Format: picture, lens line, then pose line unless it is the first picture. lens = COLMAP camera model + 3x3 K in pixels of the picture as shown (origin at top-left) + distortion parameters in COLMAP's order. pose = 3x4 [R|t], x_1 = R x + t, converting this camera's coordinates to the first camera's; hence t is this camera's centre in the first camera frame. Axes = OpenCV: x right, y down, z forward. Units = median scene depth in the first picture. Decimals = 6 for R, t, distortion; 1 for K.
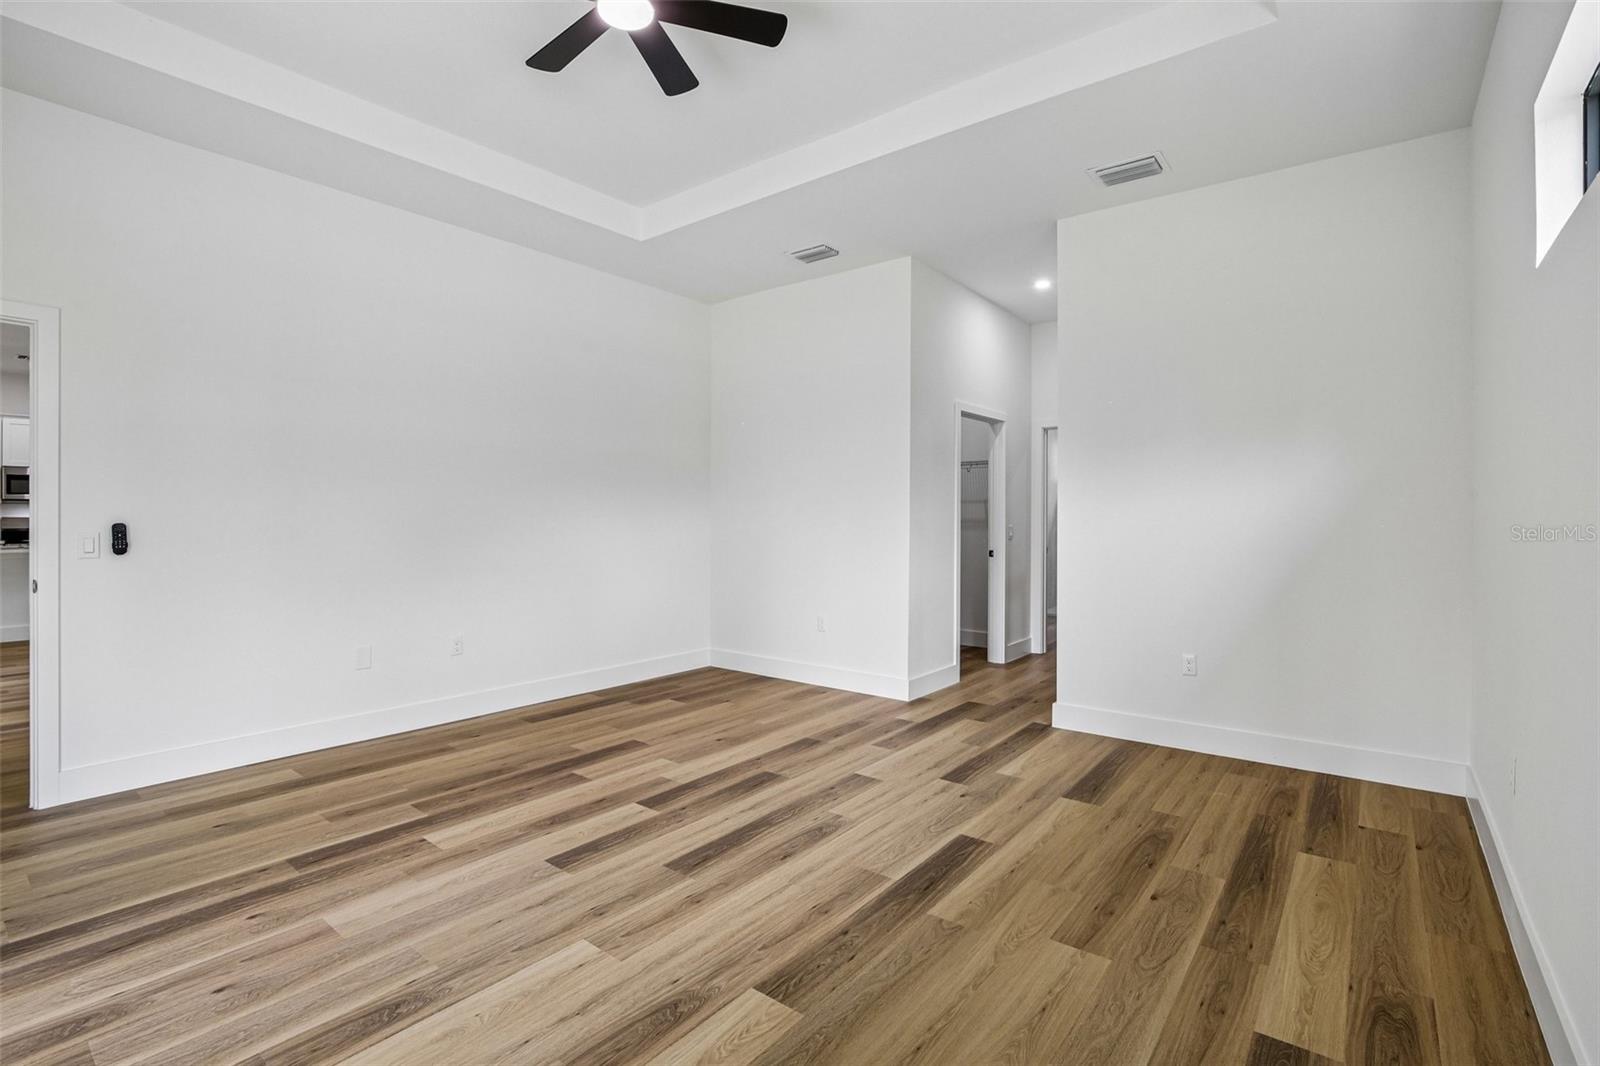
lens RADIAL K [[736.7, 0, 820.9], [0, 736.7, 503.8], [0, 0, 1]] dist [-0.031911, 0.006822]
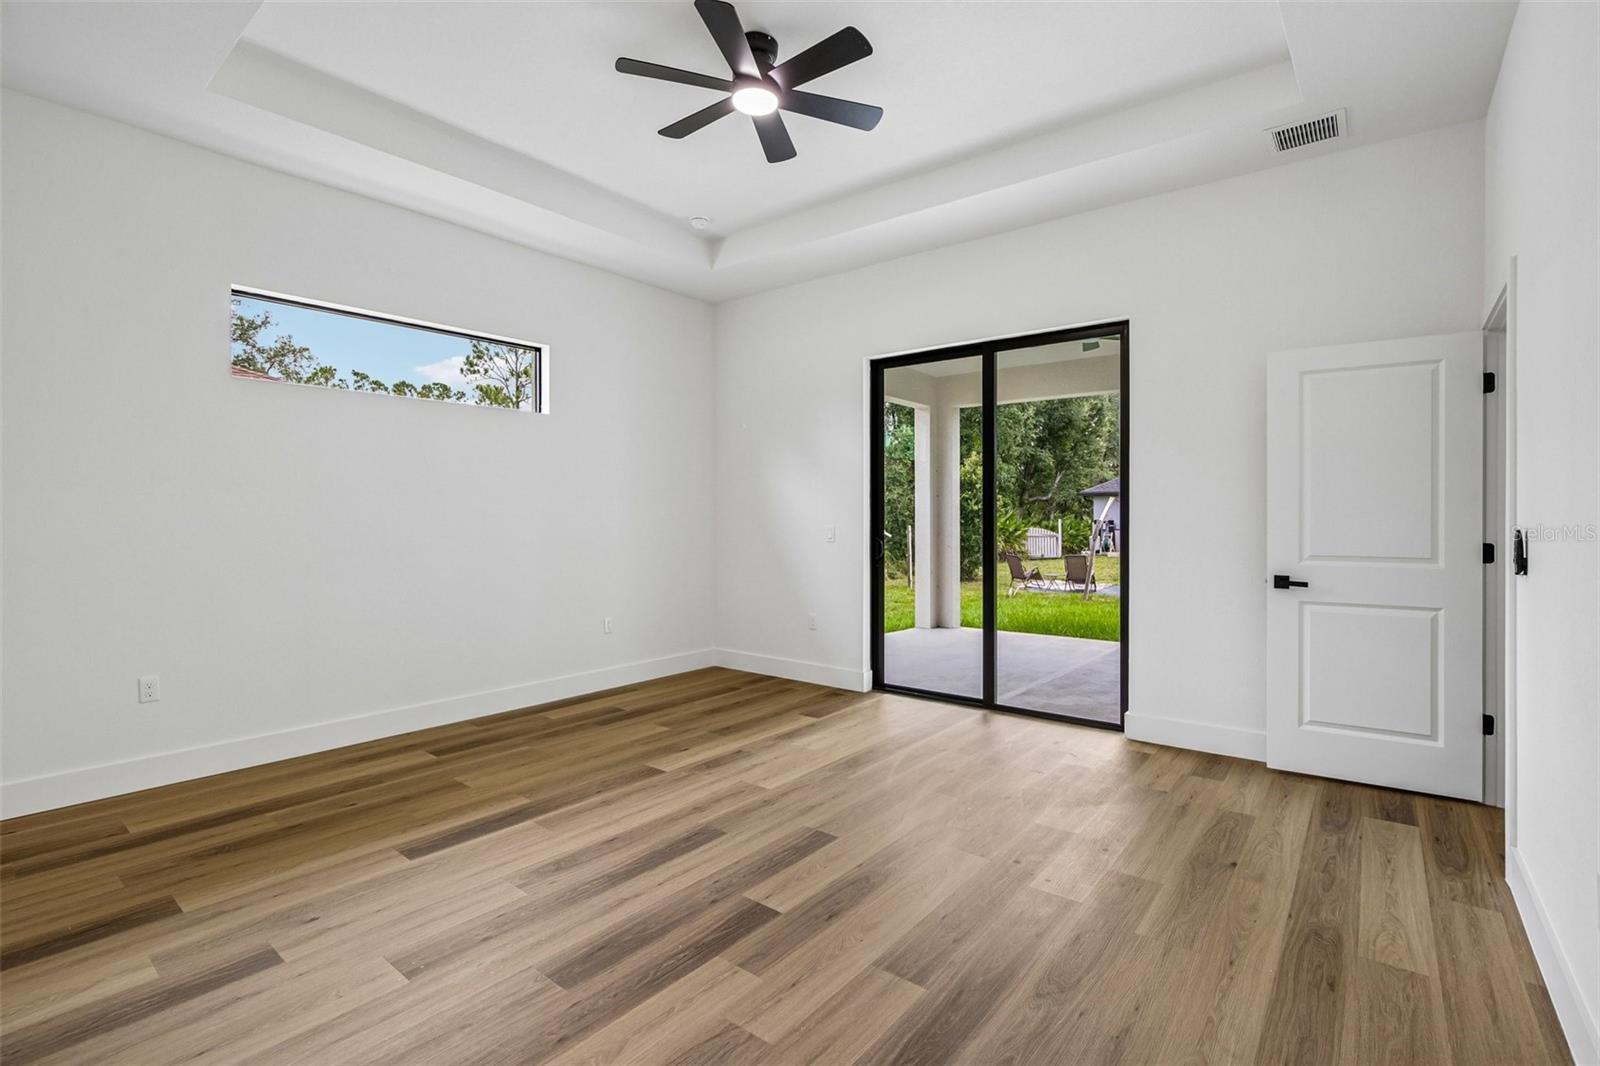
lens RADIAL K [[736.7, 0, 804.8], [0, 736.7, 529.9], [0, 0, 1]] dist [-0.031911, 0.006822]
pose [[-0.999701, -0.004406, 0.024043, -0.308991], [-0.004432, 0.999990, -0.001033, 0.033439], [-0.024038, -0.001139, -0.999710, 1.815203]]
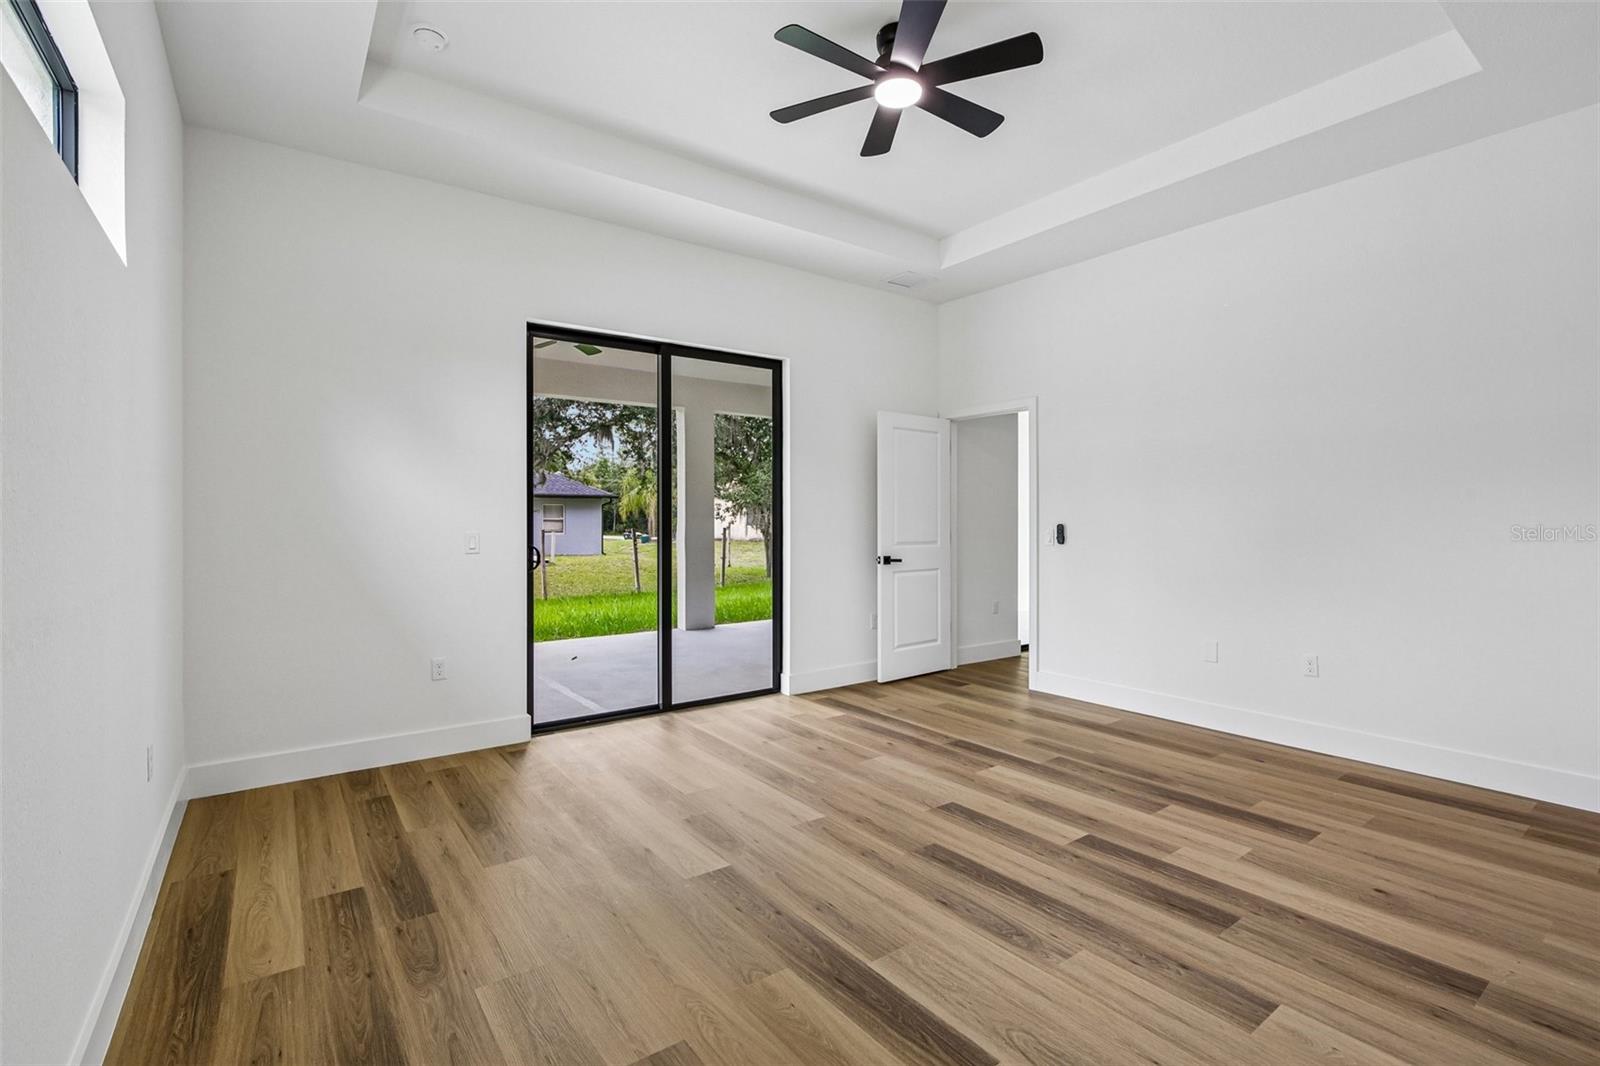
lens RADIAL K [[736.7, 0, 814.1], [0, 736.7, 523.8], [0, 0, 1]] dist [-0.031911, 0.006822]
pose [[-0.272513, 0.002313, -0.962149, 0.747425], [0.015590, 0.999876, -0.002012, 0.021723], [0.962026, -0.015548, -0.272515, 0.975655]]
